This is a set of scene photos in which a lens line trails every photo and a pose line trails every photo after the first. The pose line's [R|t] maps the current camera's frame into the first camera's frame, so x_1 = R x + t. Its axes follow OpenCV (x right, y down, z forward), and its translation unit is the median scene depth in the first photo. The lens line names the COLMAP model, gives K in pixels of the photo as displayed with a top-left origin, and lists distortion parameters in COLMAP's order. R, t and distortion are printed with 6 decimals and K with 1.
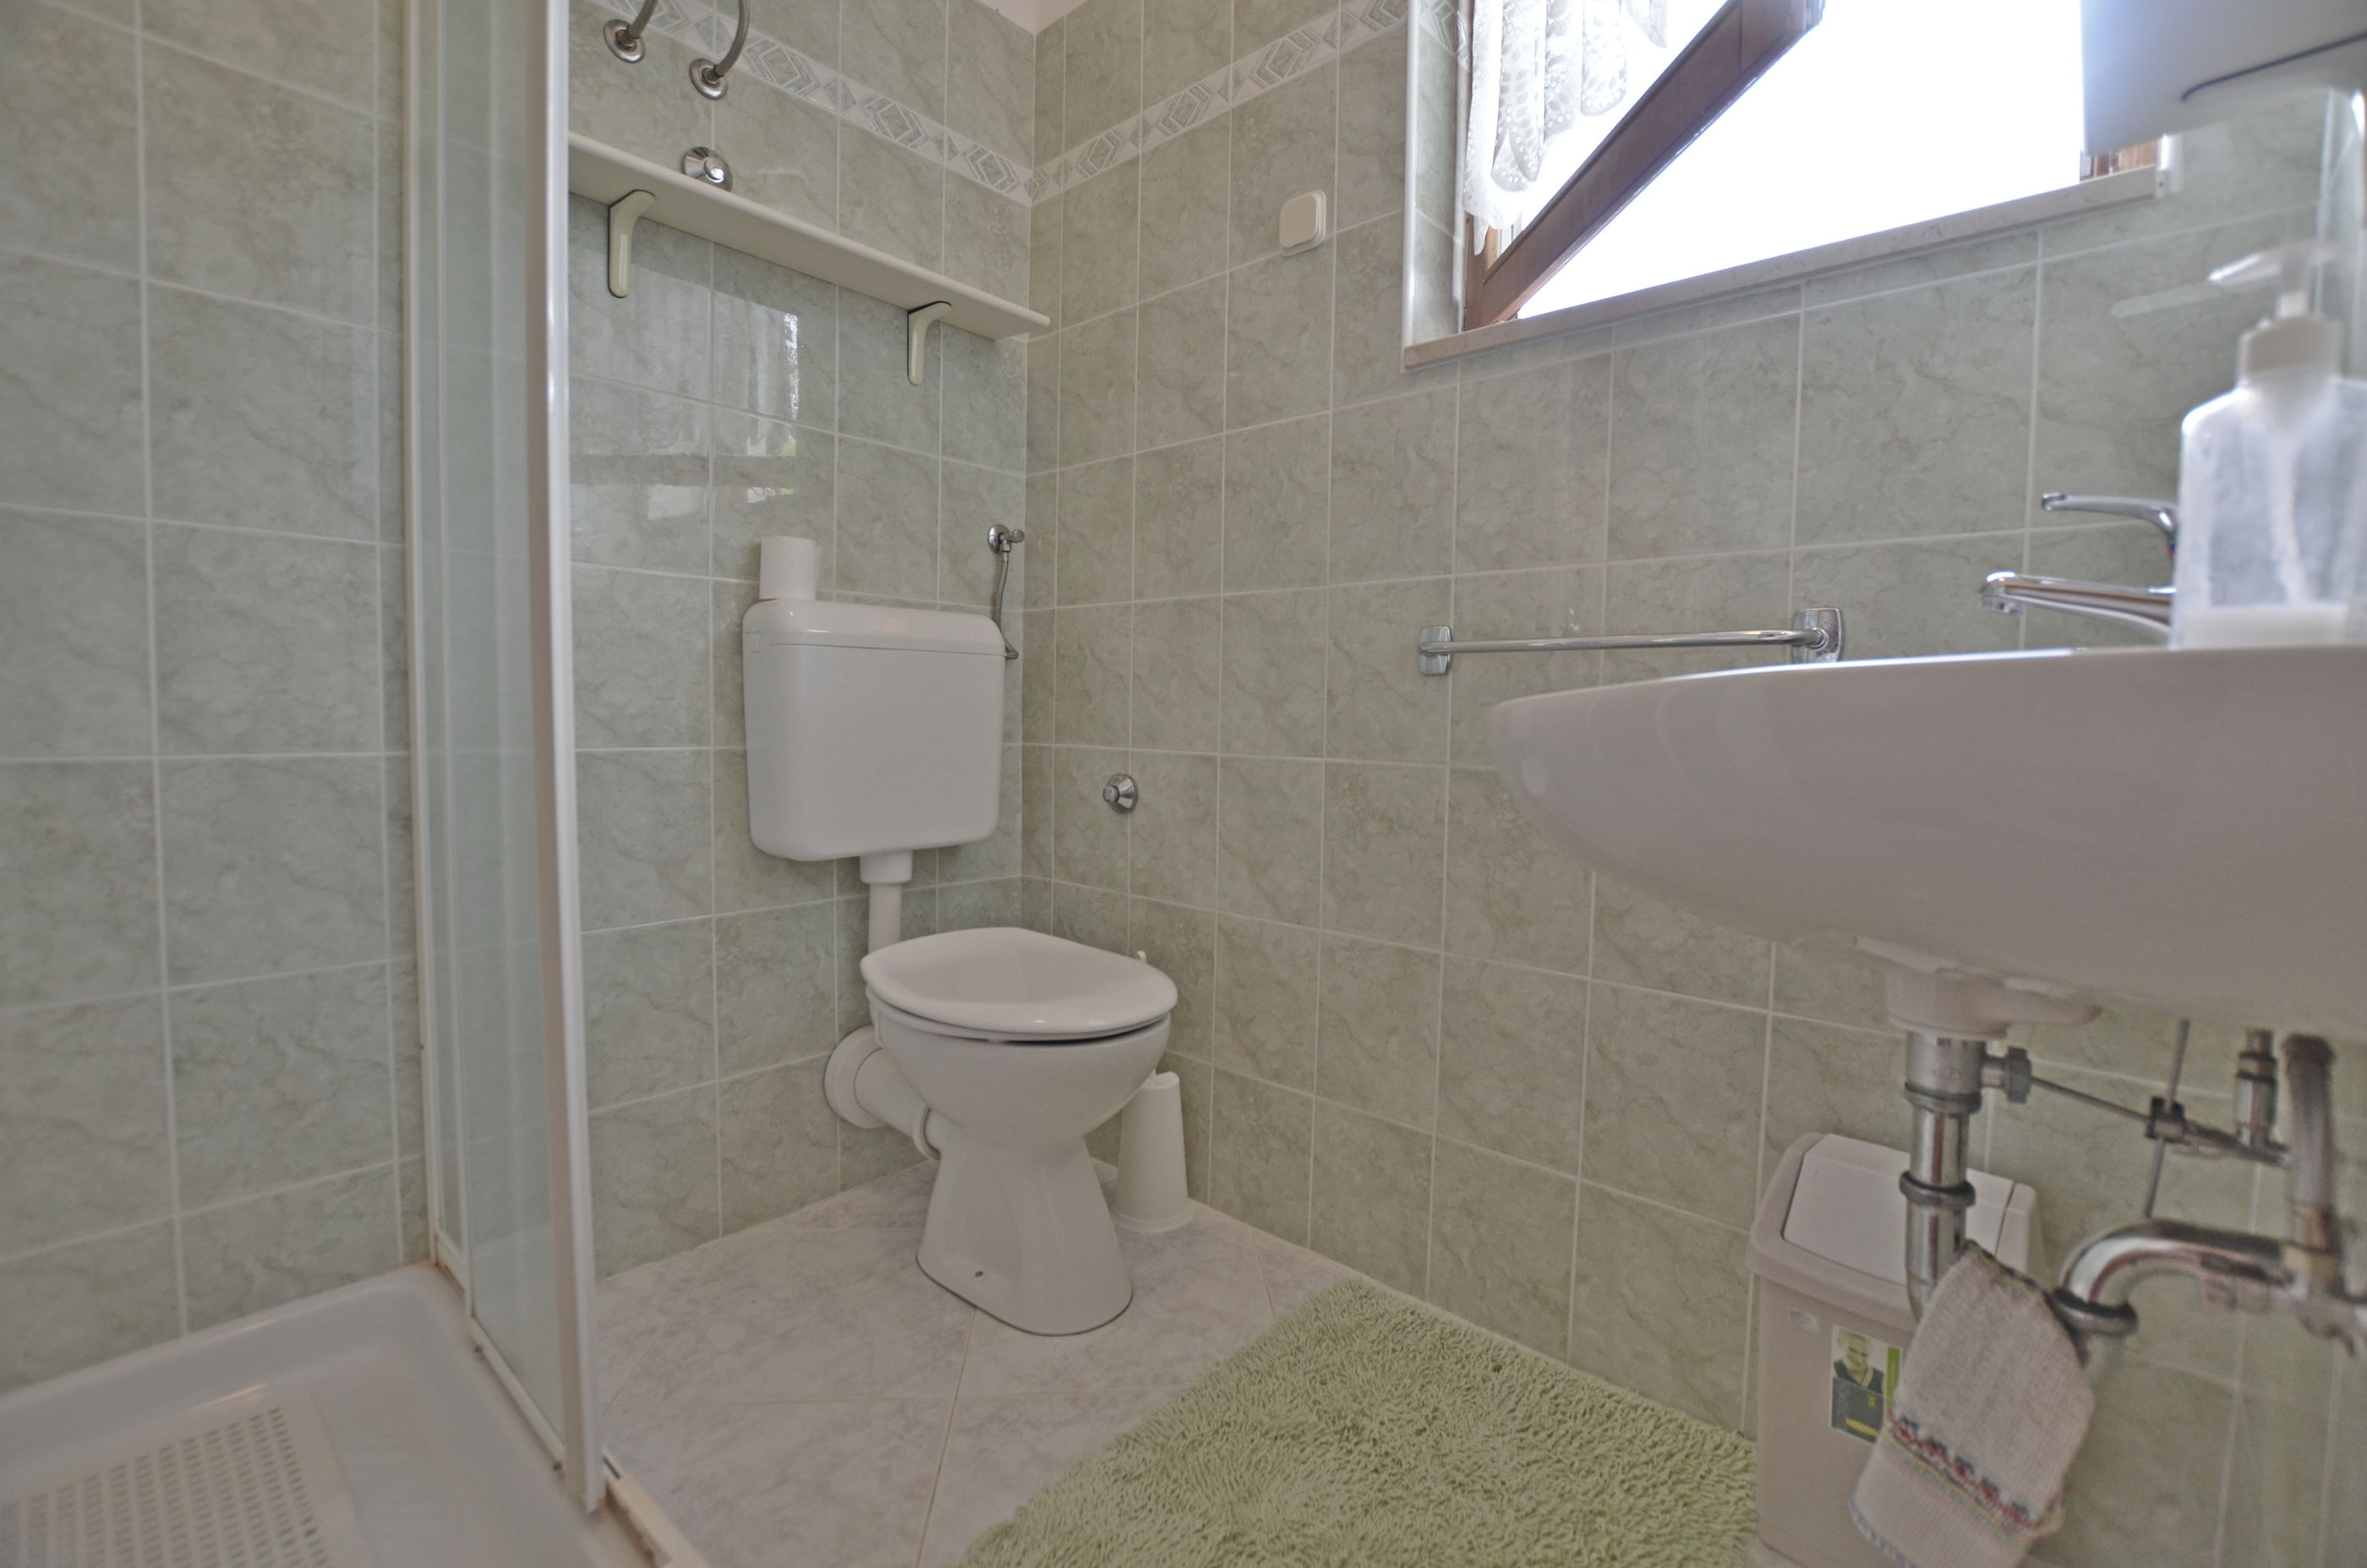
lens RADIAL K [[1018.1, 0, 1183.5], [0, 1018.1, 784.0], [0, 0, 1]] dist [-0.029431, 0.004350]
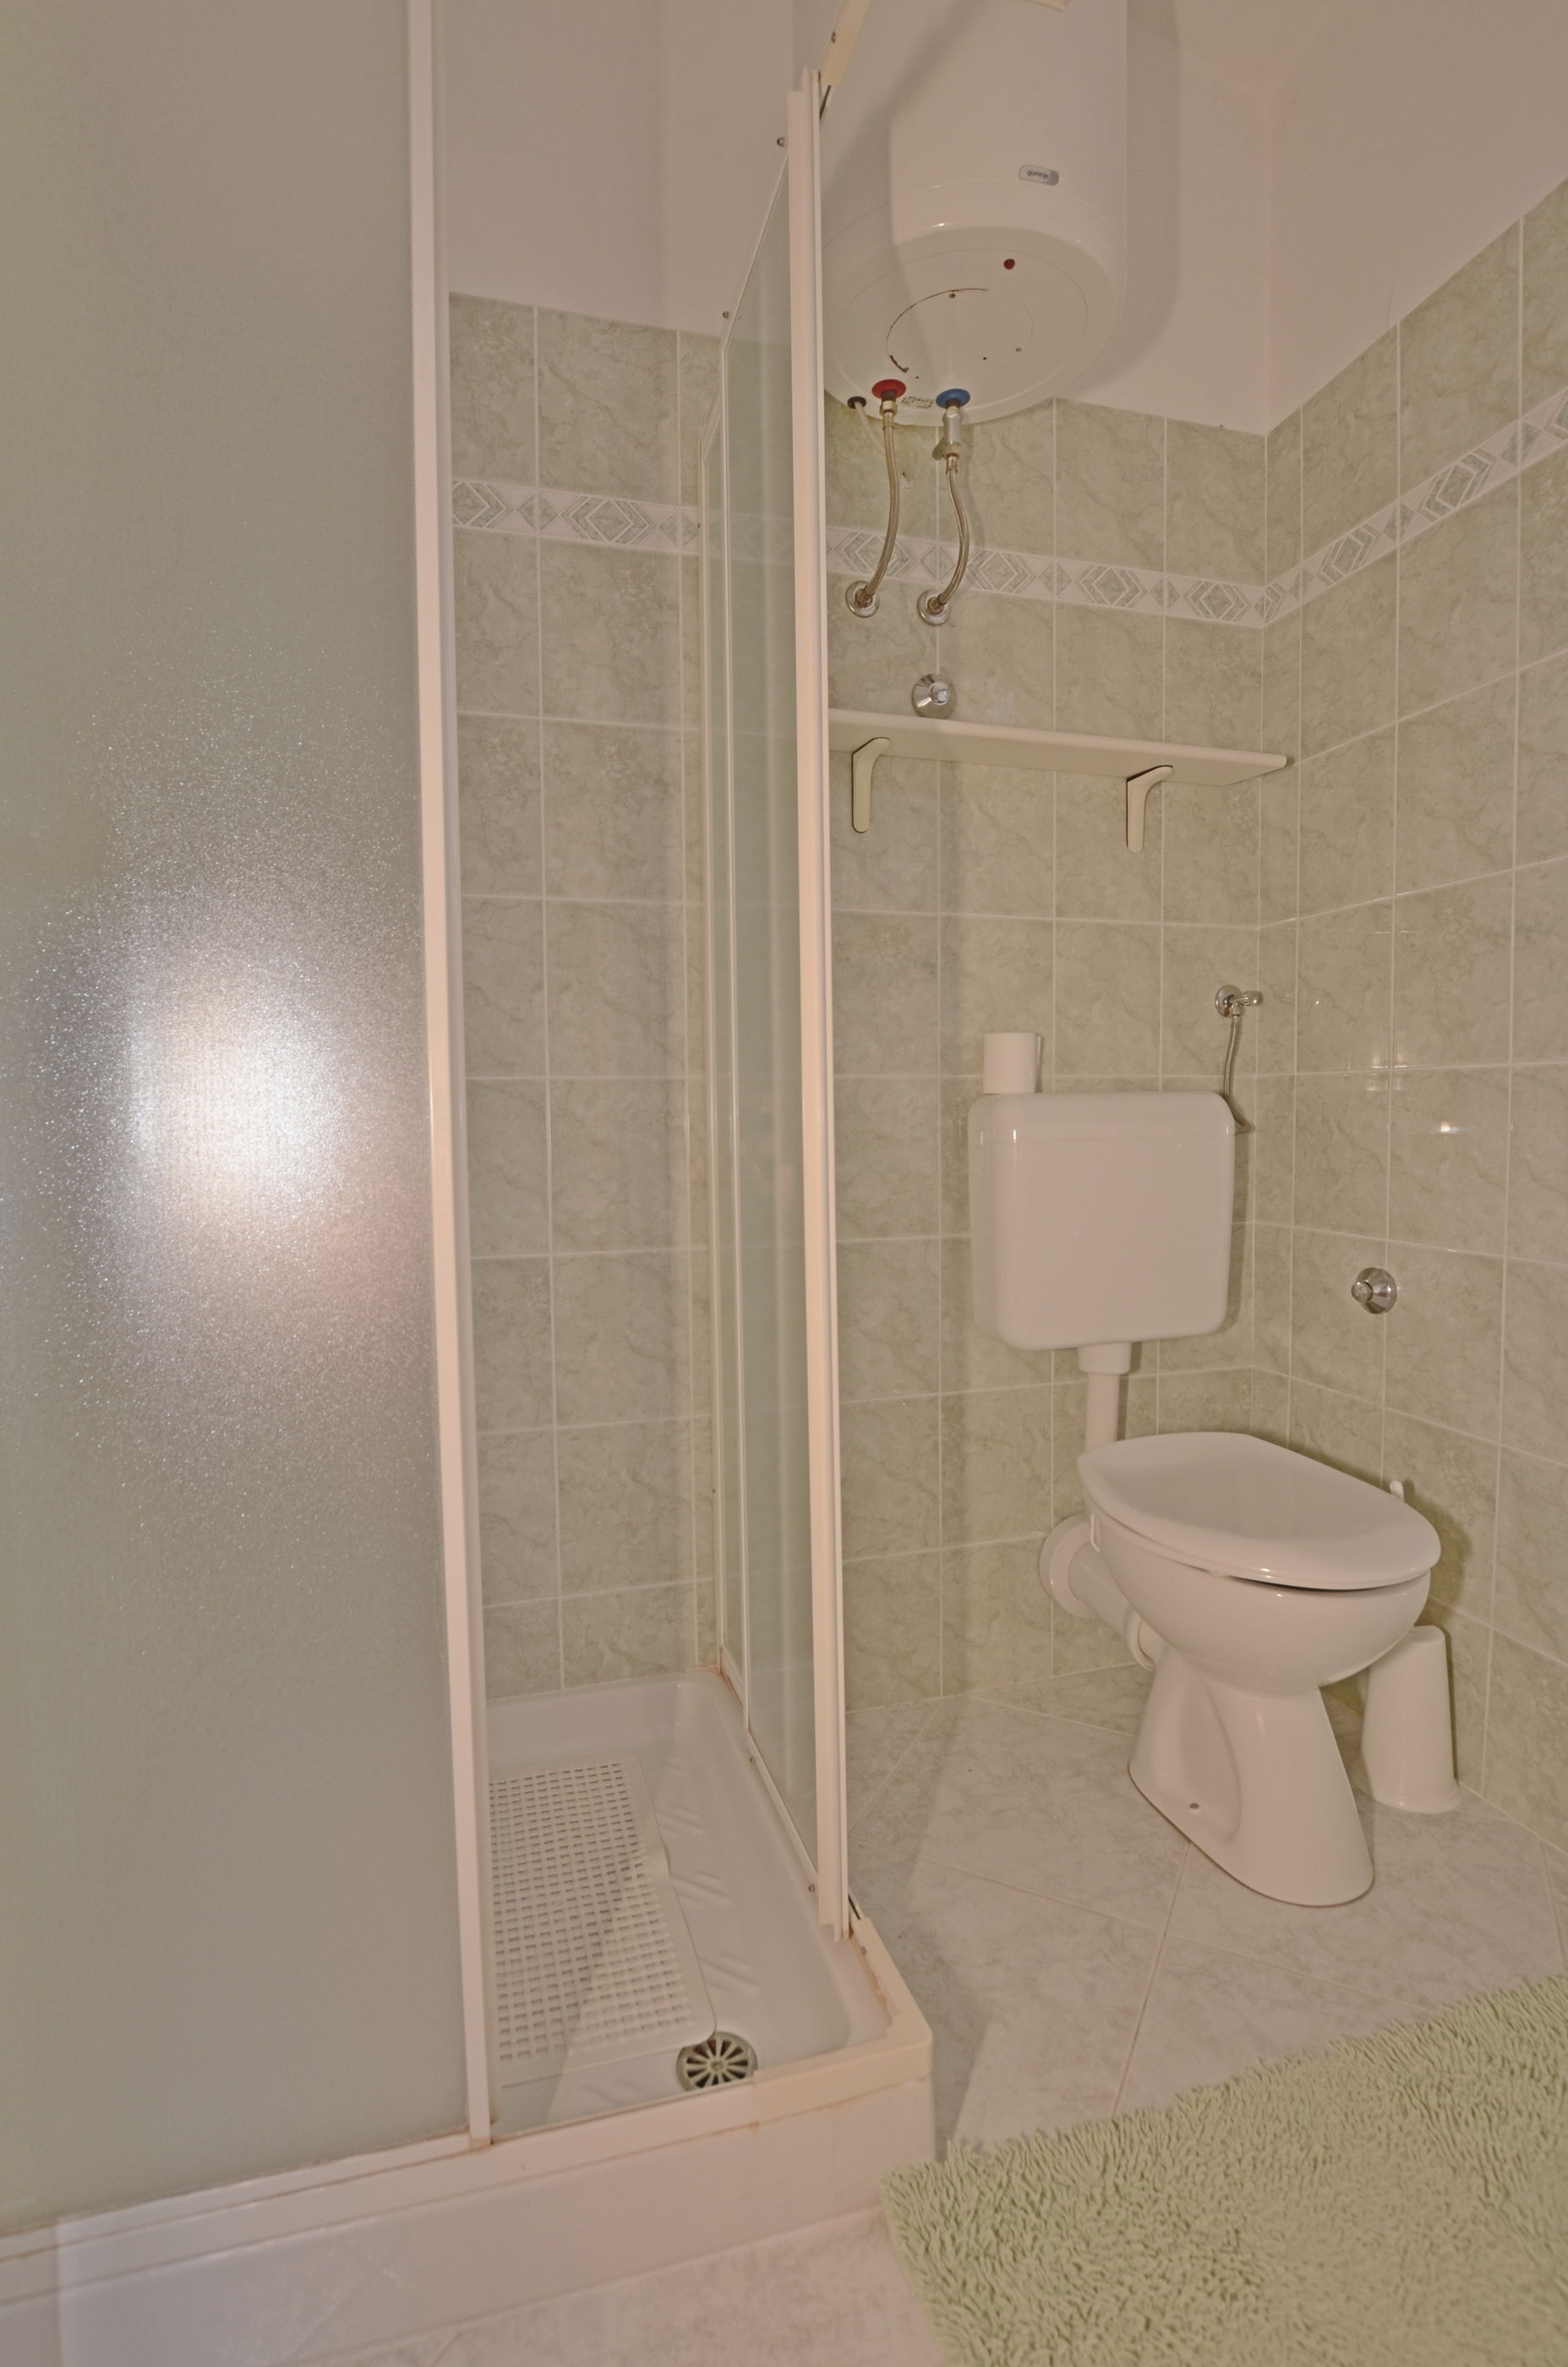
lens RADIAL K [[1122.0, 0, 784.0], [0, 1122.0, 1183.5], [0, 0, 1]] dist [-0.027115, 0.001555]
pose [[0.843985, 0.006973, -0.536321, 0.023450], [-0.003491, 0.999966, 0.007507, -0.094574], [0.536355, -0.004463, 0.843981, -0.071480]]
